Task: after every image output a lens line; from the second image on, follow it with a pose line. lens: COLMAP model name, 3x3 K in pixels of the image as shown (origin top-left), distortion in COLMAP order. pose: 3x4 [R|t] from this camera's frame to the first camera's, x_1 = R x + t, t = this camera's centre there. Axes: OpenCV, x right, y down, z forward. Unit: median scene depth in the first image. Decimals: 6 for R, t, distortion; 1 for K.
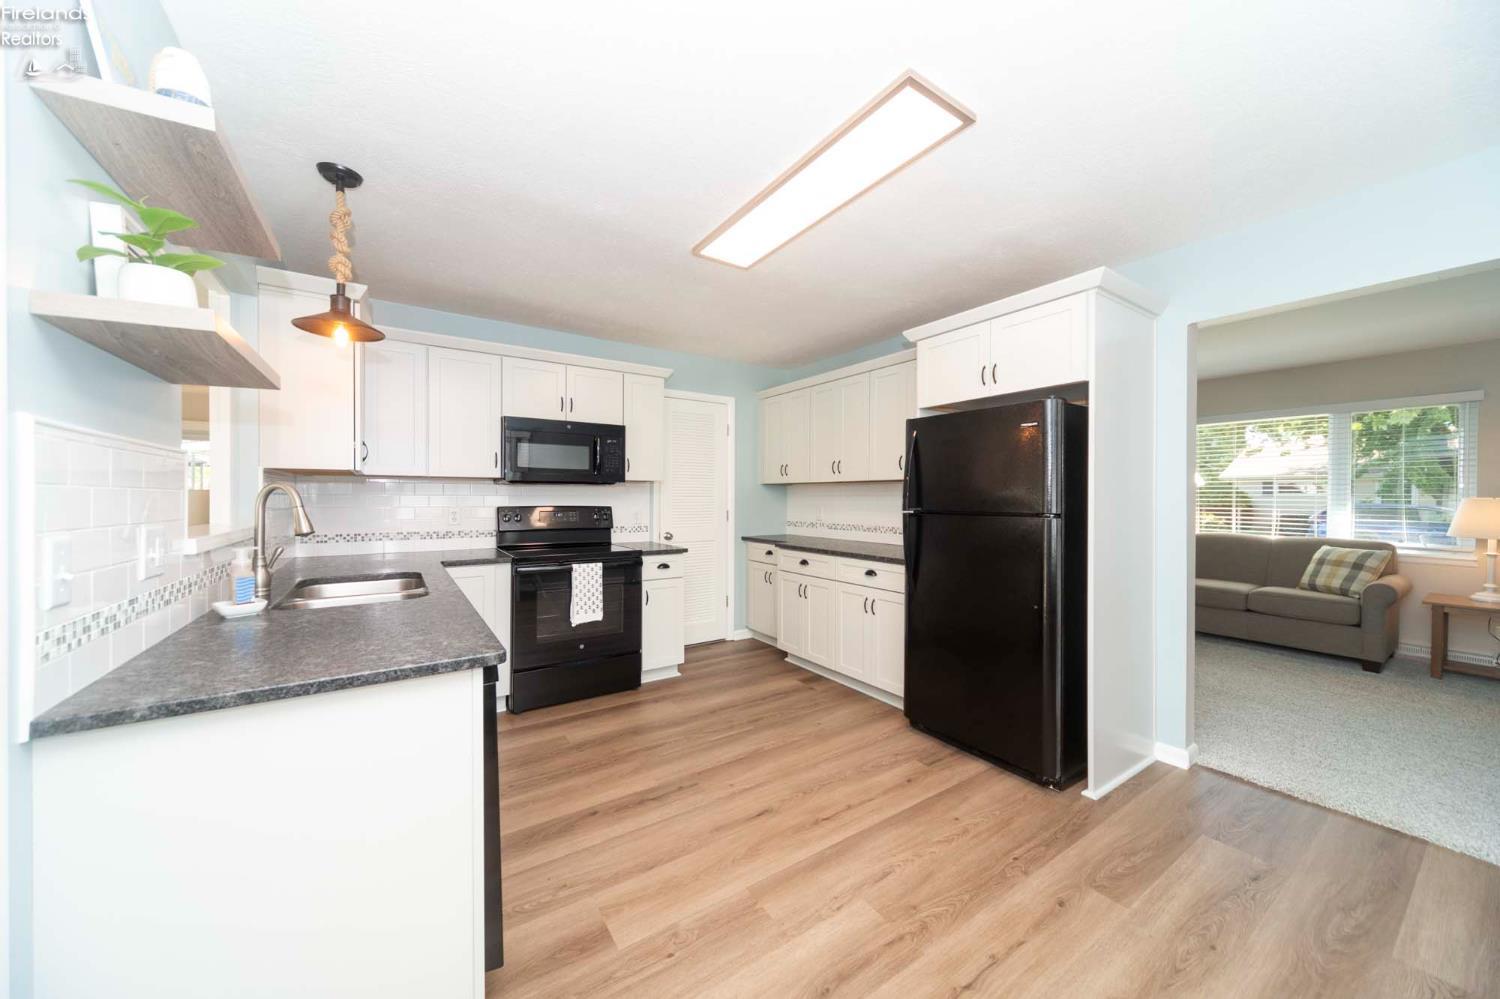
lens RADIAL K [[526.6, 0, 750.0], [0, 526.6, 499.5], [0, 0, 1]] dist [-0.000022, -0.000060]
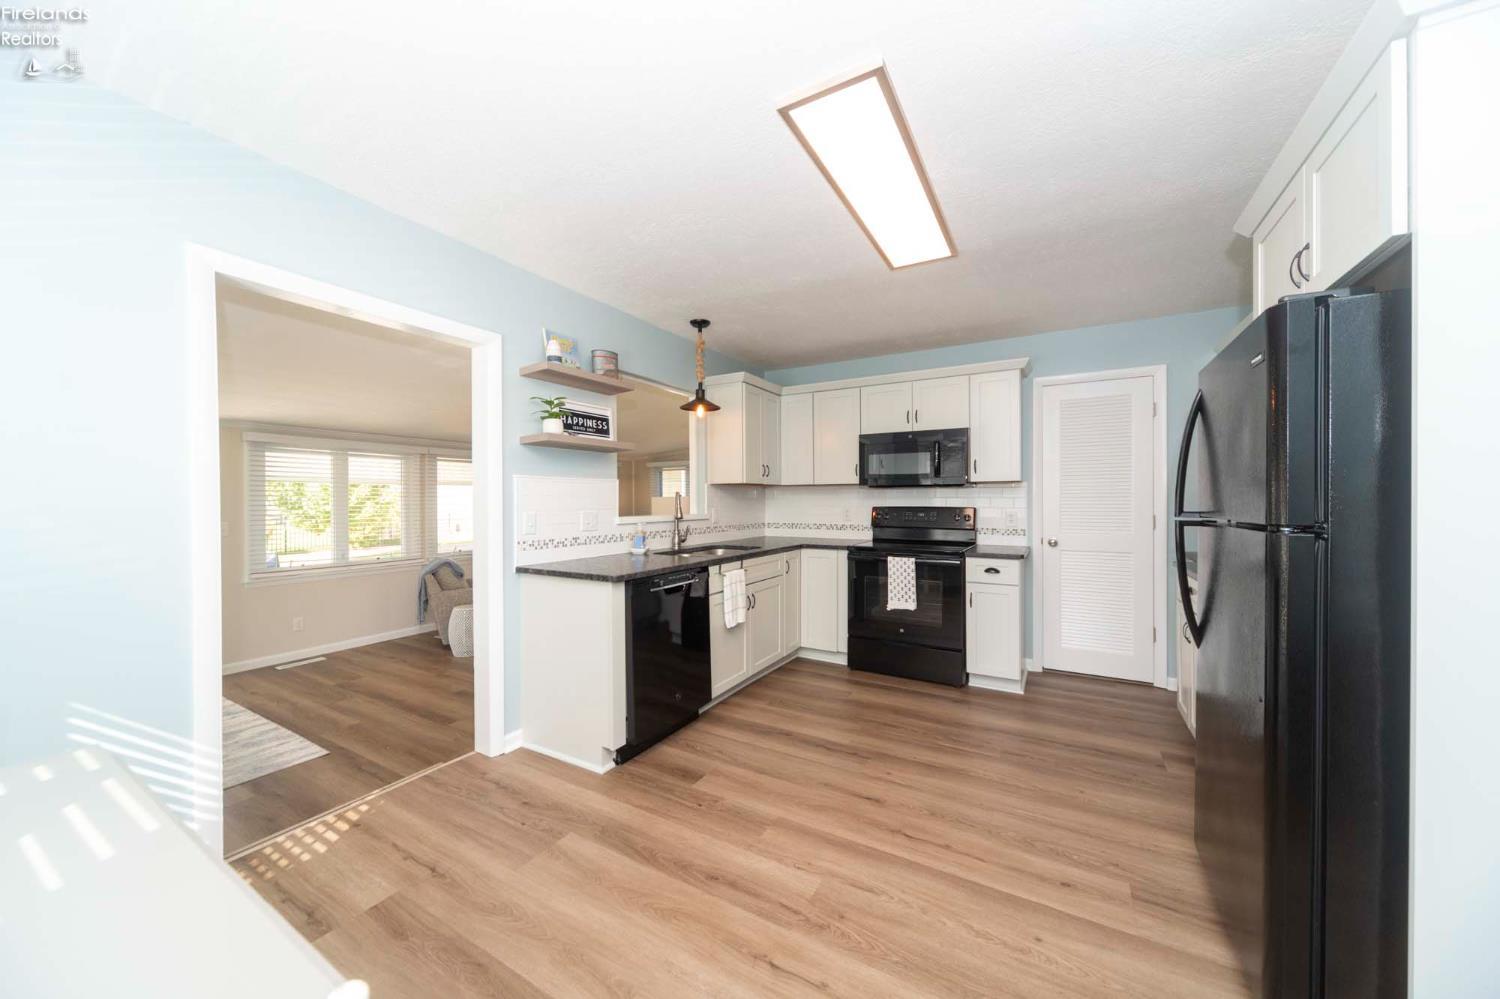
lens RADIAL K [[528.1, 0, 754.7], [0, 528.1, 503.2], [0, 0, 1]] dist [-0.000100, -0.000015]
pose [[0.447055, 0.004202, -0.894497, 0.580800], [-0.000114, 0.999989, 0.004641, -0.000335], [0.894507, -0.001973, 0.447050, 0.216481]]
